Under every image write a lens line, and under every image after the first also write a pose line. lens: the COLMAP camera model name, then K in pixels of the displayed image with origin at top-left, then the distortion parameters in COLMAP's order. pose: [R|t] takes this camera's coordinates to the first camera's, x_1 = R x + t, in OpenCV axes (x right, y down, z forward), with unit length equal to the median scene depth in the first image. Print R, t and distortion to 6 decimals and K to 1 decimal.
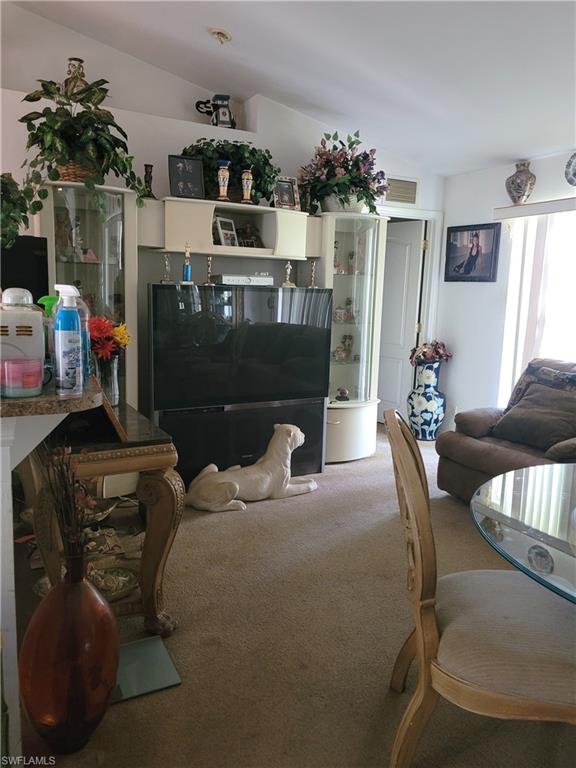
lens RADIAL K [[559.1, 0, 288.0], [0, 559.1, 384.0], [0, 0, 1]] dist [0.040609, -0.005579]
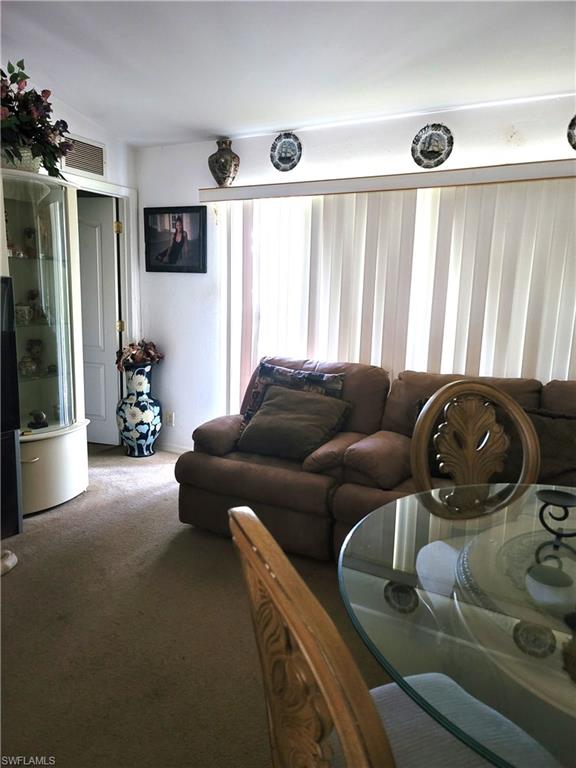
lens RADIAL K [[543.9, 0, 274.8], [0, 543.9, 387.6], [0, 0, 1]] dist [0.053845, -0.040067]
pose [[0.845993, -0.097843, 0.524139, -0.014016], [0.085467, 0.995192, 0.047828, -0.030357], [-0.526299, 0.004334, 0.850289, 0.197749]]
